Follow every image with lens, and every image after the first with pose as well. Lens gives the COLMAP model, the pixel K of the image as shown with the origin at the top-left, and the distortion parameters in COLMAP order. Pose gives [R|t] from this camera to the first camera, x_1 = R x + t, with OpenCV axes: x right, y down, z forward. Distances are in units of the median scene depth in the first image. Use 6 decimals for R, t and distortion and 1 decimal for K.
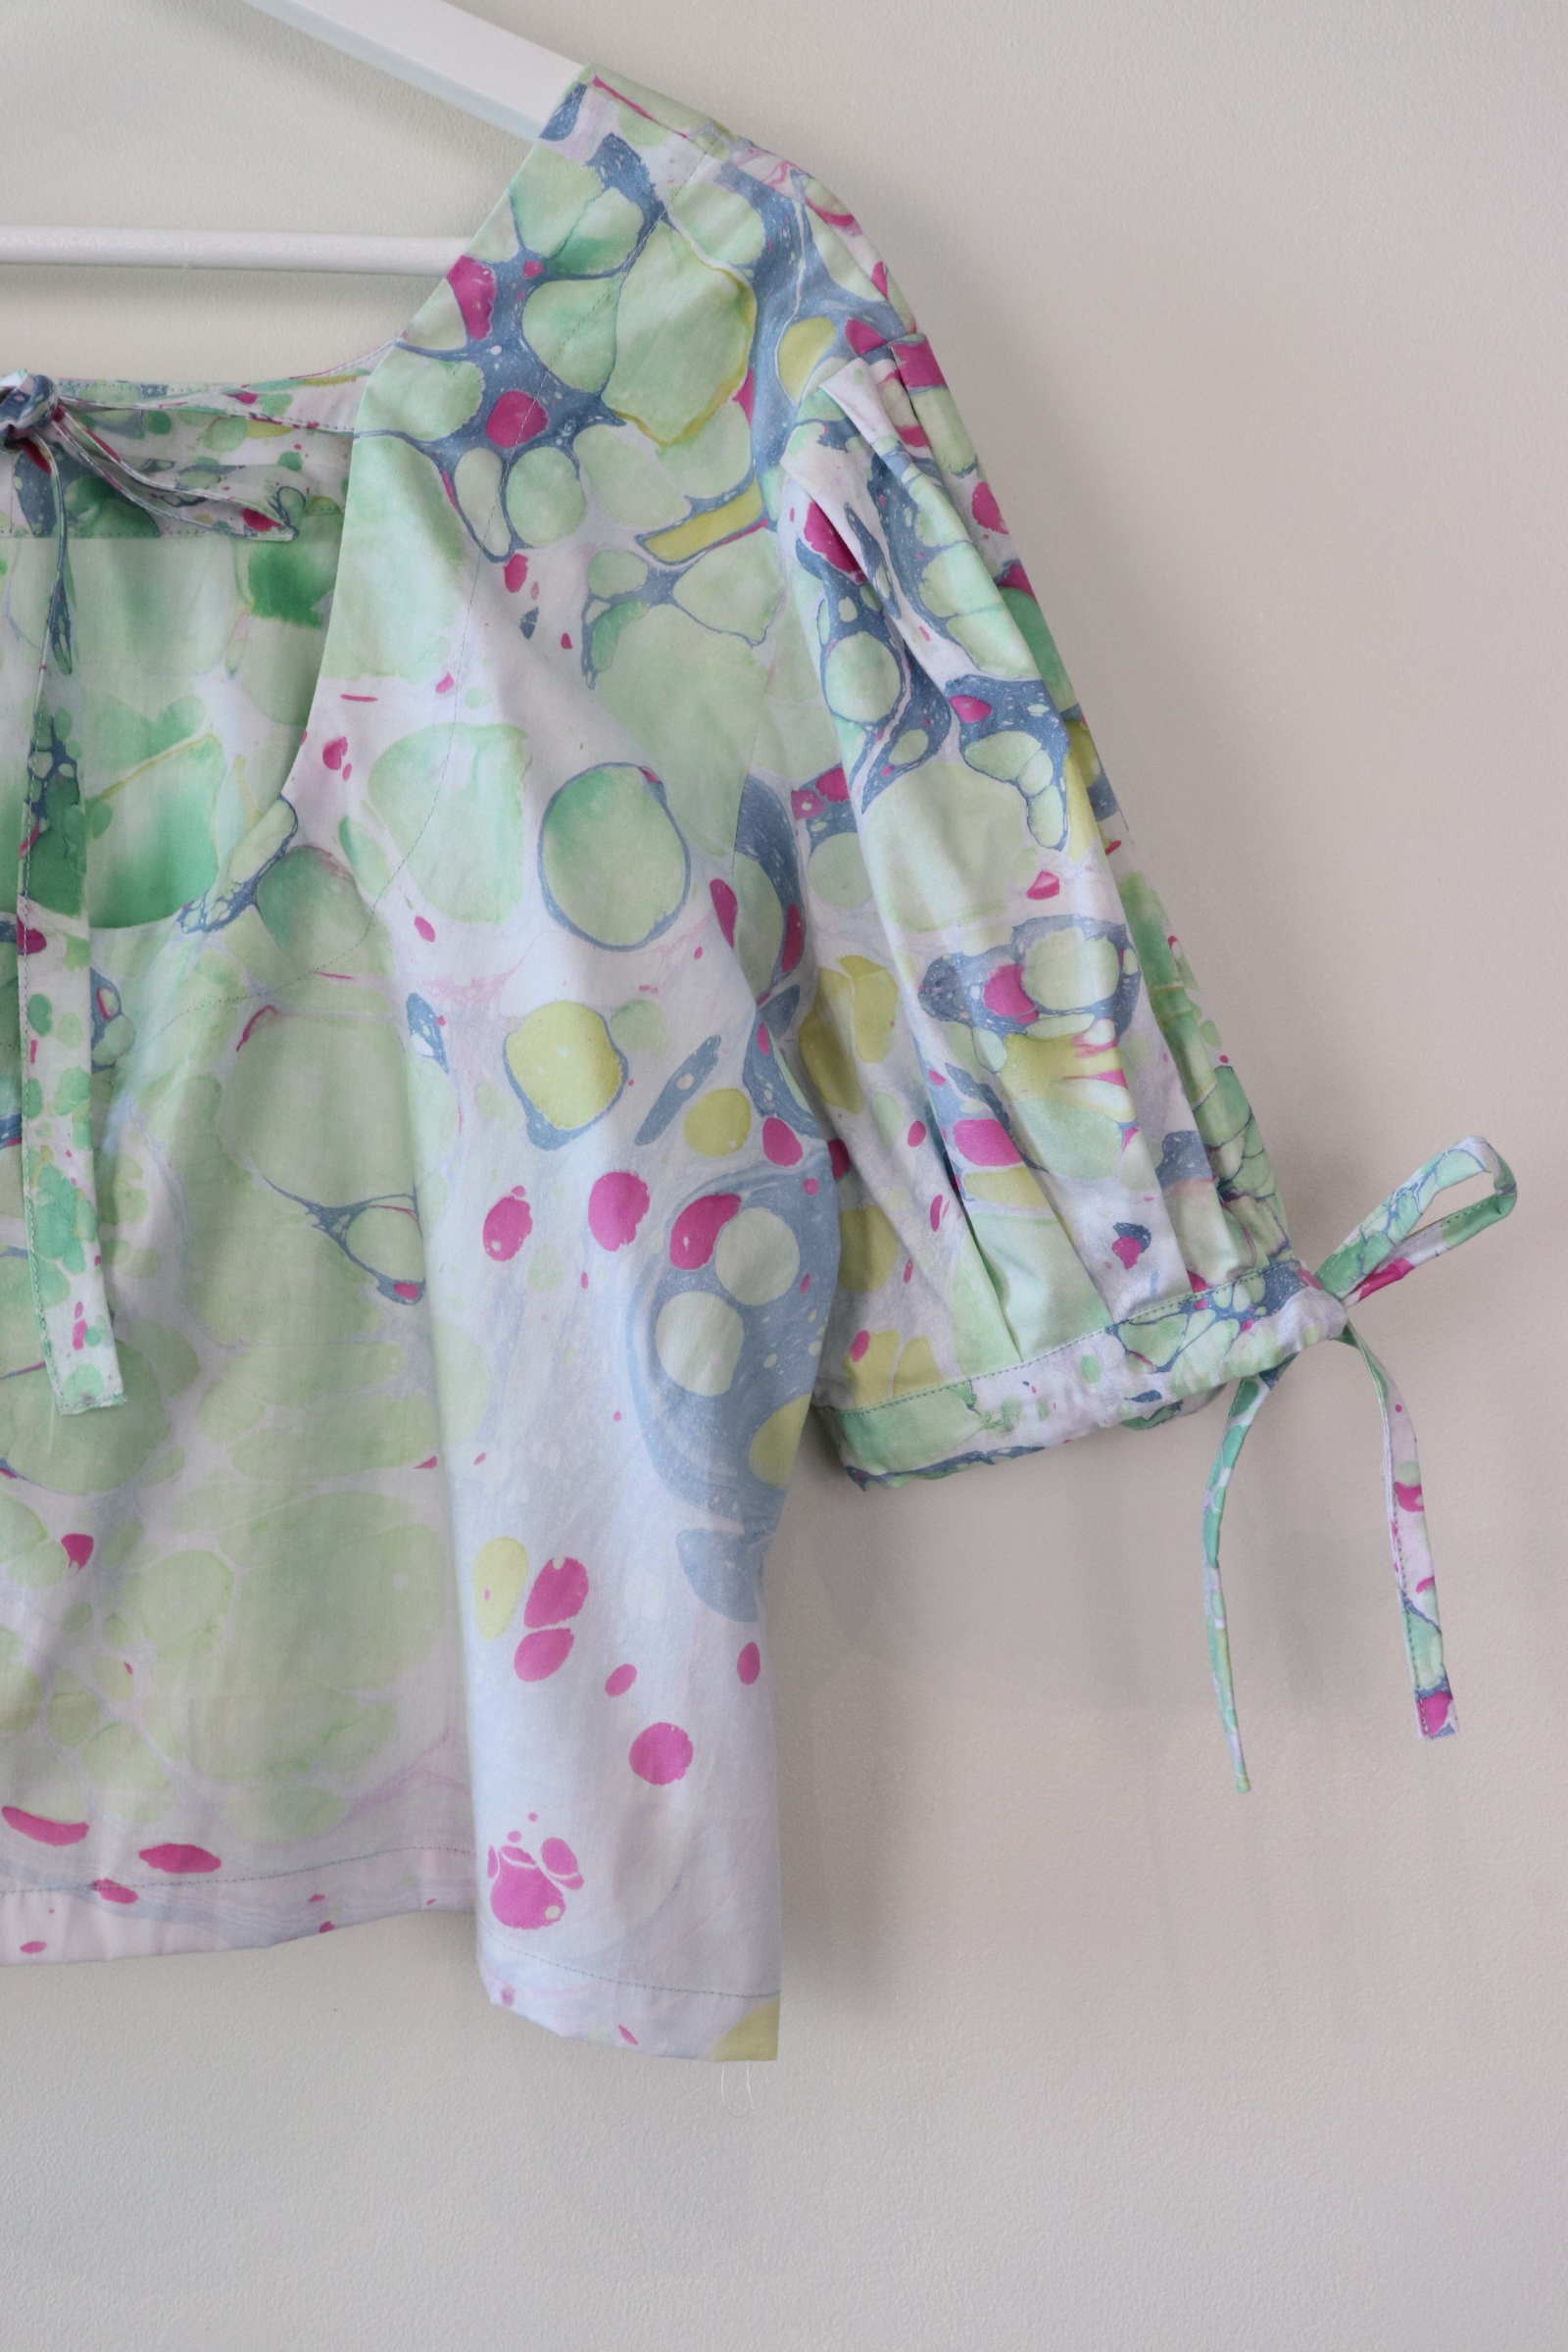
lens RADIAL K [[2650.2, 0, 784.7], [0, 2650.2, 1198.7], [0, 0, 1]] dist [-0.066367, 0.000000]
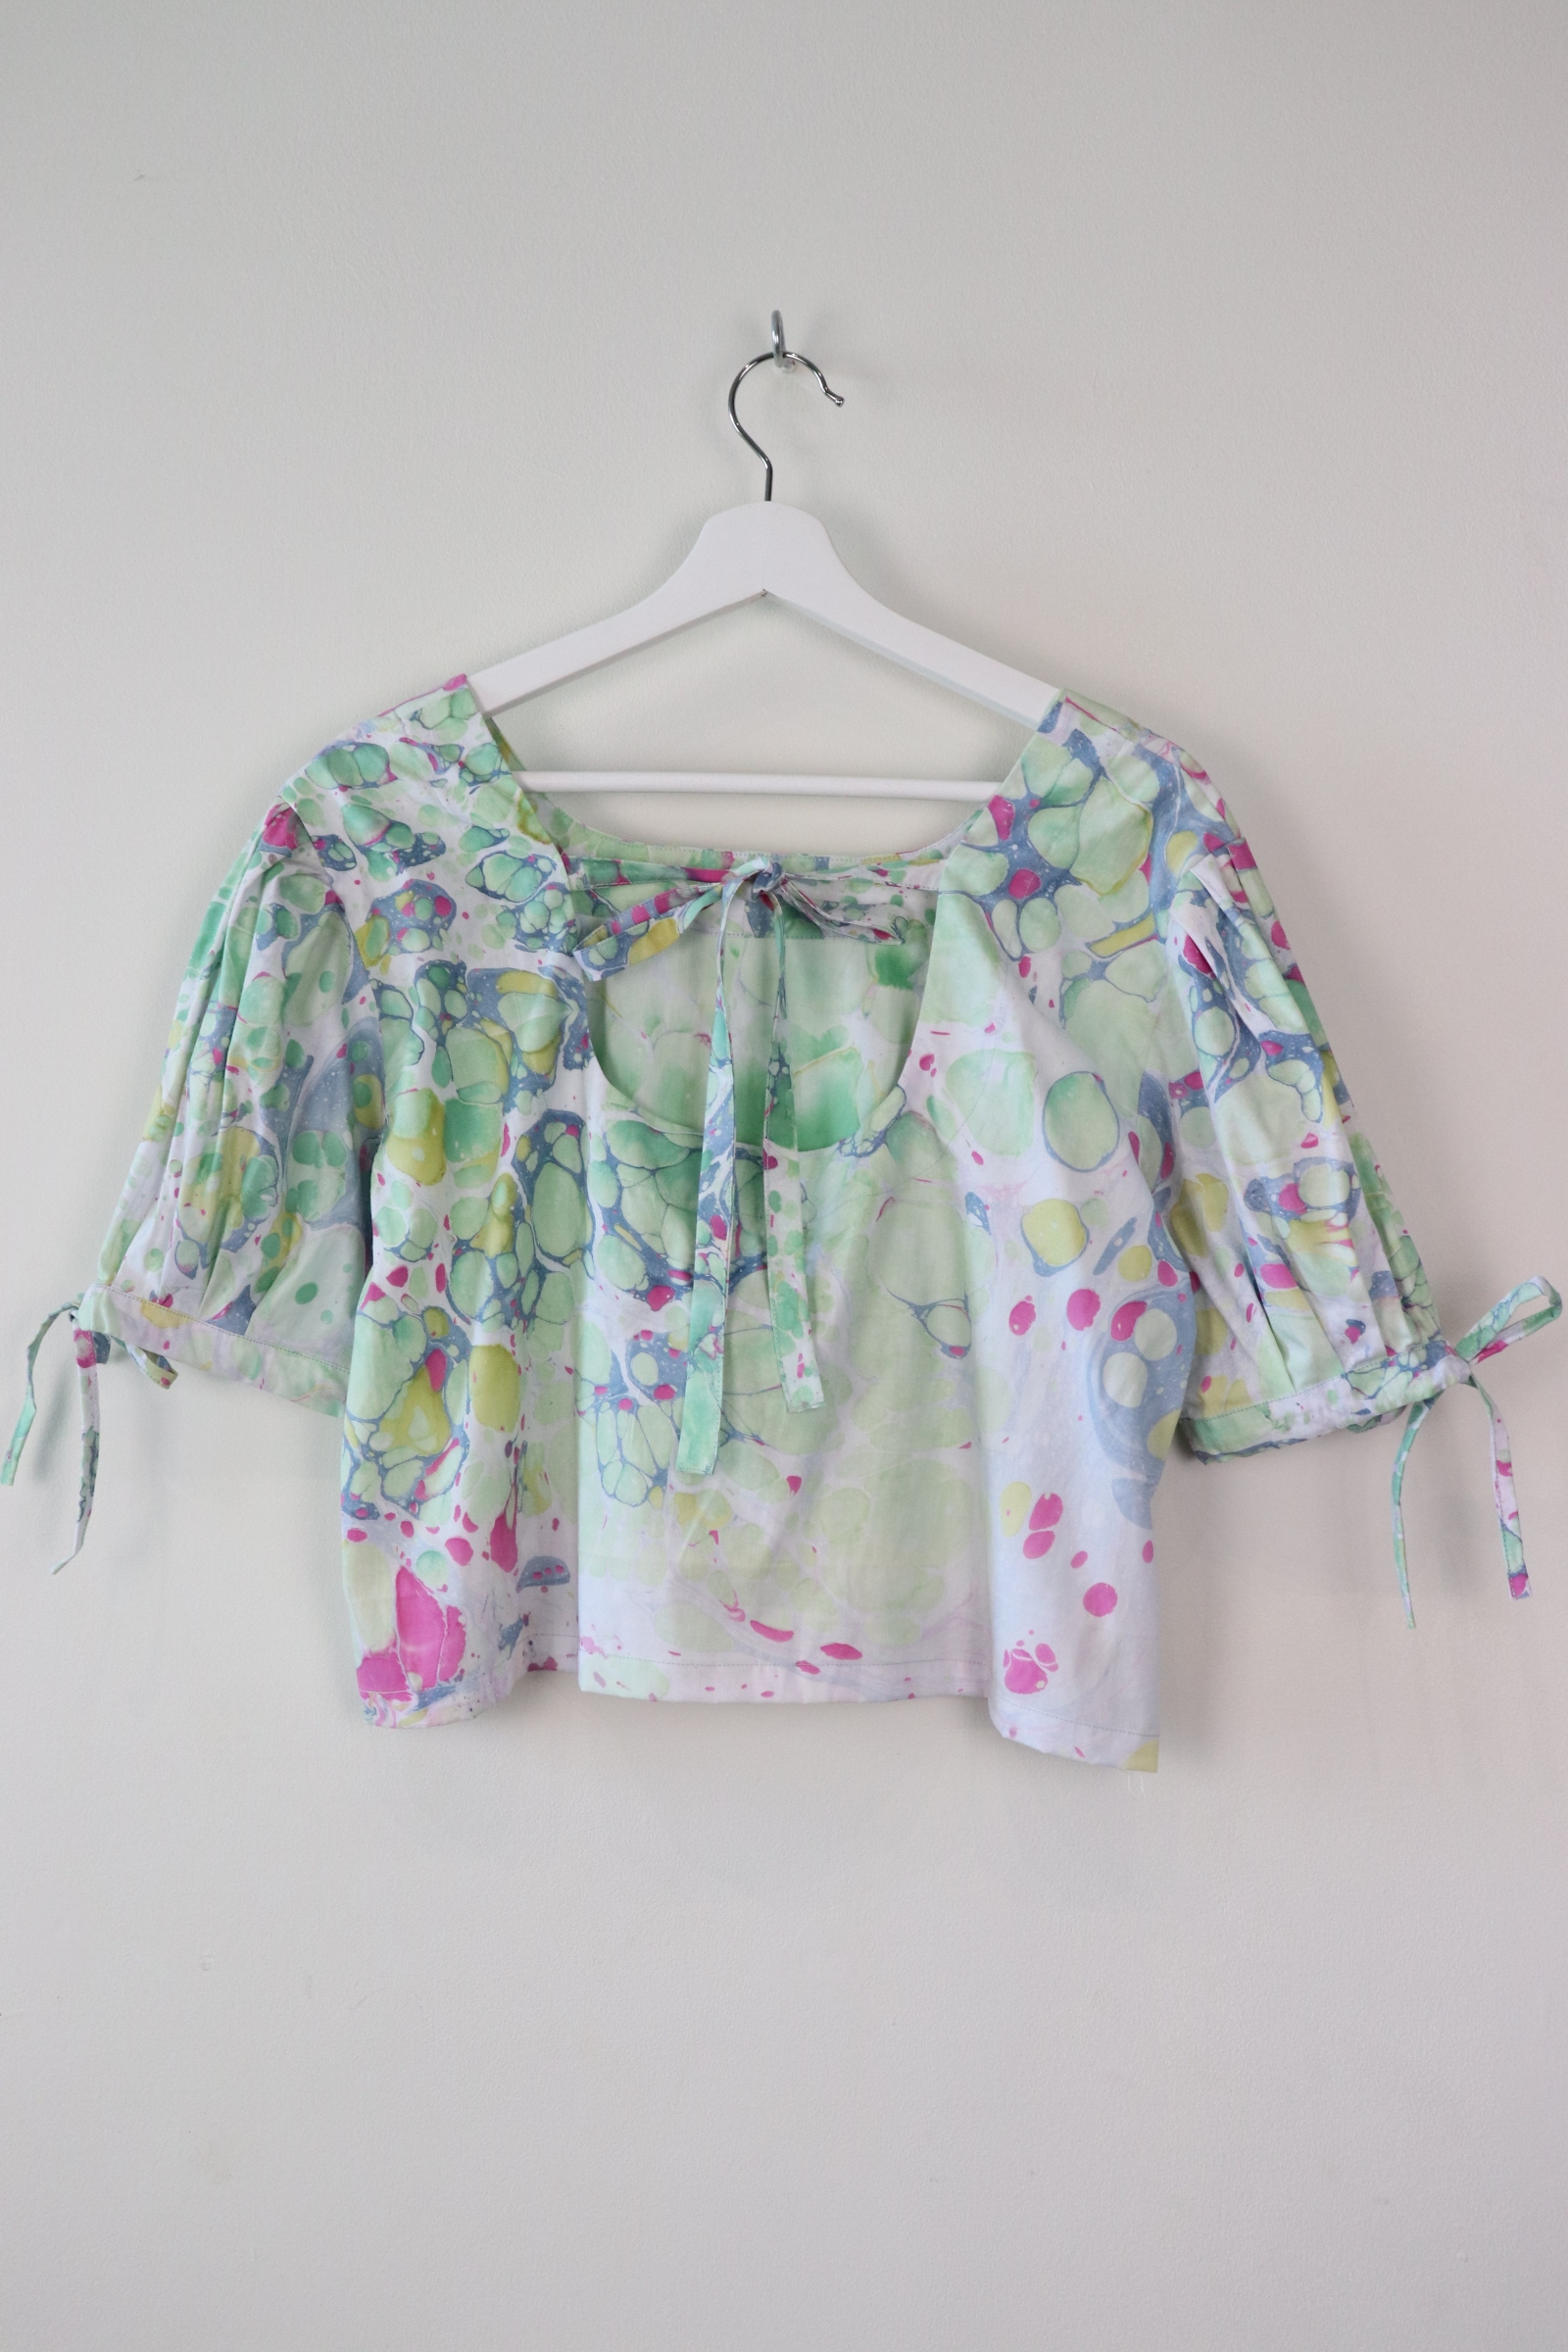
lens RADIAL K [[2650.2, 0, 781.2], [0, 2650.2, 1166.1], [0, 0, 1]] dist [-0.066367, 0.000000]
pose [[0.997240, 0.010588, -0.073487, -0.137556], [-0.013954, 0.998869, -0.045451, -0.008591], [0.072923, 0.046351, 0.996260, -0.895369]]
